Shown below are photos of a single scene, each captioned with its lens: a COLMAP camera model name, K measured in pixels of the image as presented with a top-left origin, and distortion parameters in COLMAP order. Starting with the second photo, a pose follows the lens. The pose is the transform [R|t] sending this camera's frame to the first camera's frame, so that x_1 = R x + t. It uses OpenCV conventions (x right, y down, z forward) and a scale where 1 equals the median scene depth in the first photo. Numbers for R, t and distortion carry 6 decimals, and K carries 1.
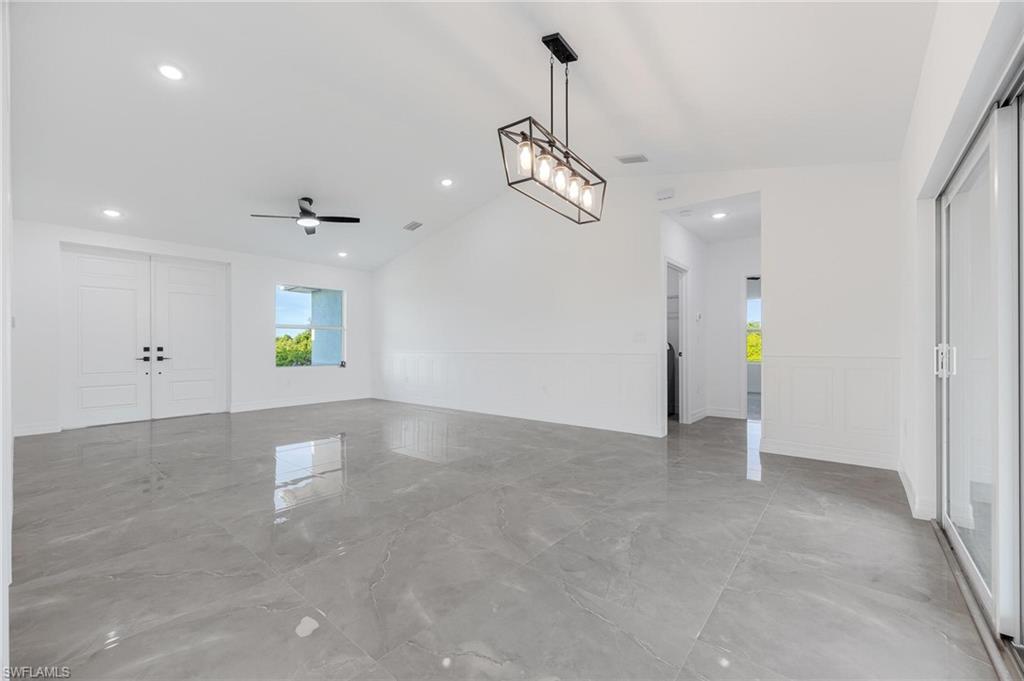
lens RADIAL K [[412.5, 0, 515.6], [0, 412.5, 345.5], [0, 0, 1]] dist [-0.002551, -0.000093]
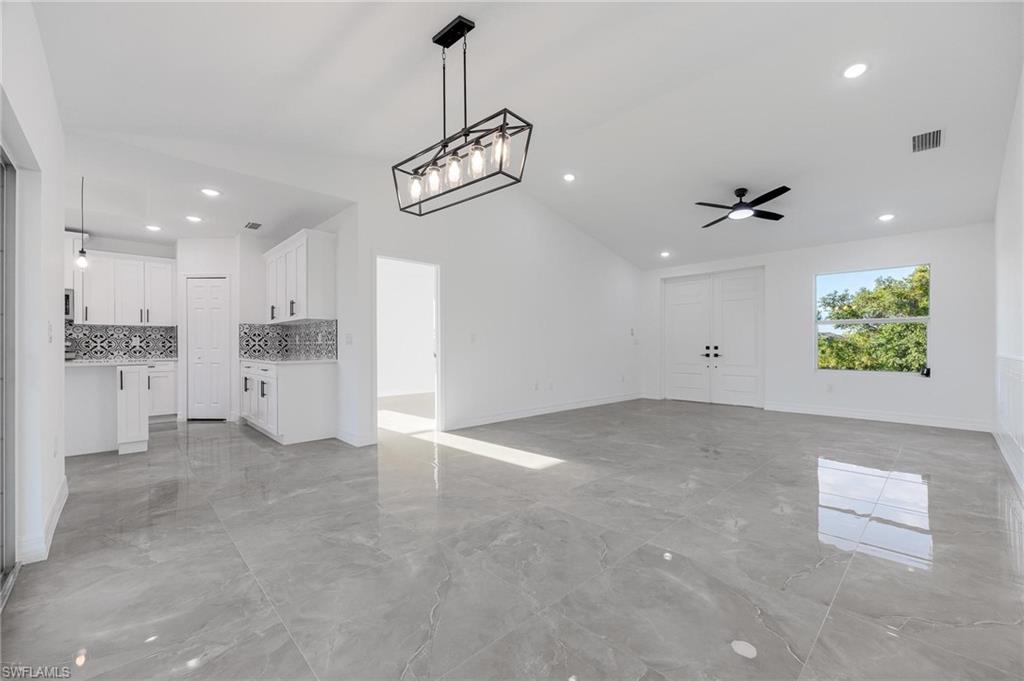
lens RADIAL K [[414.9, 0, 518.1], [0, 414.9, 346.0], [0, 0, 1]] dist [-0.001107, -0.000119]
pose [[-0.114990, 0.003140, -0.993362, 0.827085], [0.004529, 0.999986, 0.002637, -0.003983], [0.993356, -0.004196, -0.115003, 1.000743]]
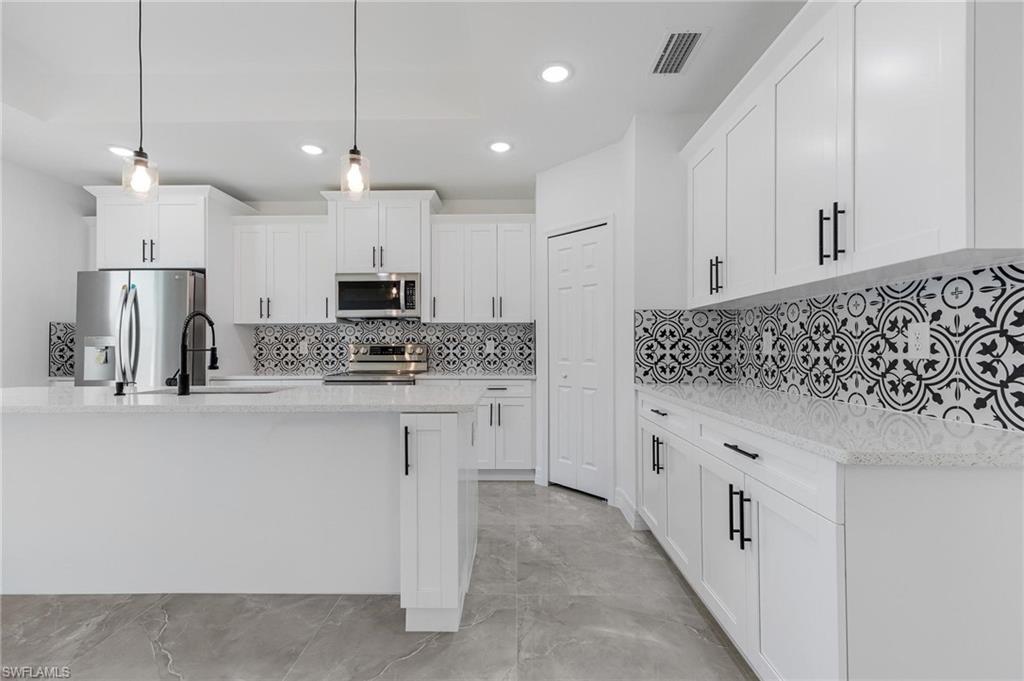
lens RADIAL K [[439.0, 0, 507.4], [0, 439.0, 342.5], [0, 0, 1]] dist [0.003945, 0.000455]
pose [[-0.785588, -0.001764, -0.618747, -0.022655], [0.005240, 0.999941, -0.009505, -0.026807], [0.618727, -0.010709, -0.785533, 0.178472]]
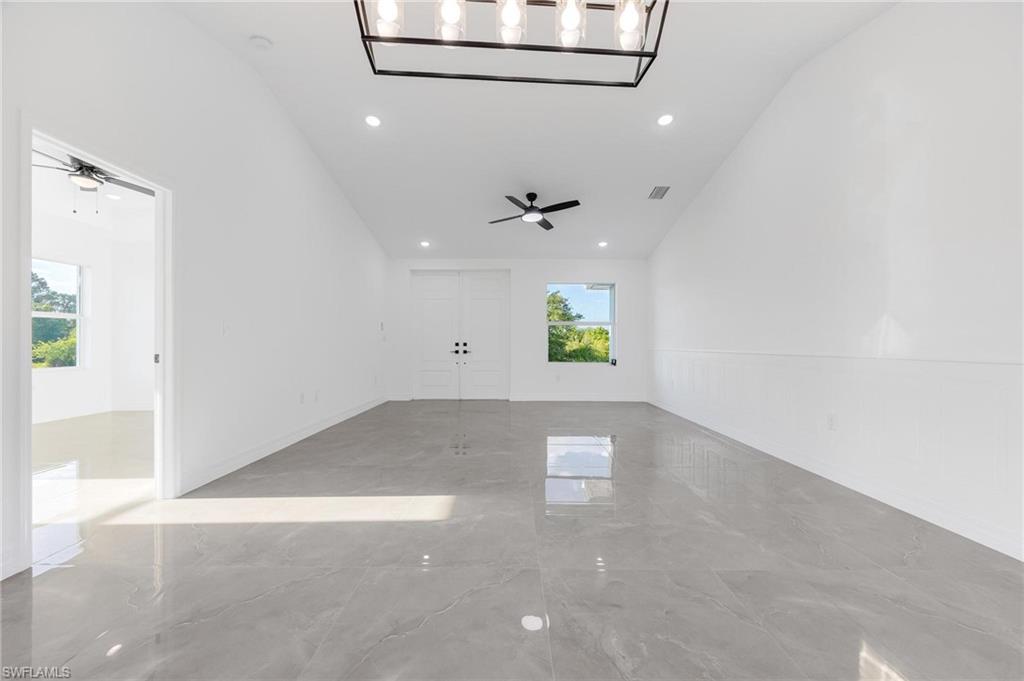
lens RADIAL K [[418.5, 0, 508.8], [0, 418.5, 343.2], [0, 0, 1]] dist [0.001693, 0.000096]
pose [[0.628386, 0.004802, -0.777887, 0.406923], [-0.003313, 0.999988, 0.003496, 0.000204], [0.777895, 0.000380, 0.628394, 0.538238]]
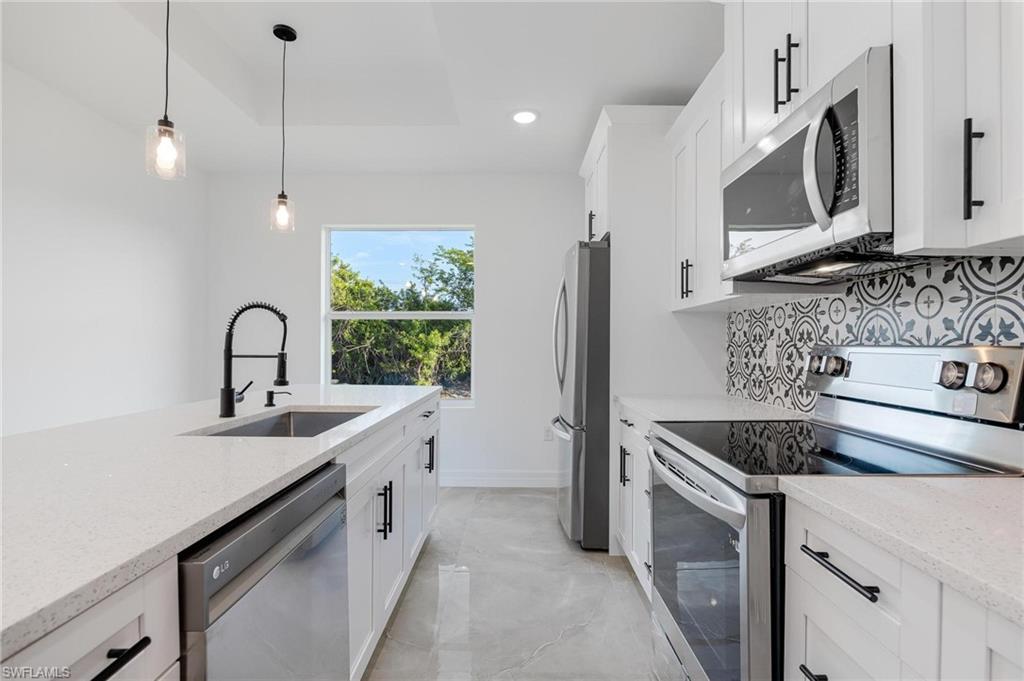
lens RADIAL K [[495.8, 0, 515.3], [0, 495.8, 344.7], [0, 0, 1]] dist [-0.013551, -0.000184]
pose [[-0.635763, 0.000423, 0.771884, -0.659627], [-0.002605, 0.999993, -0.002693, -0.036325], [-0.771880, -0.003723, -0.635758, -0.513209]]
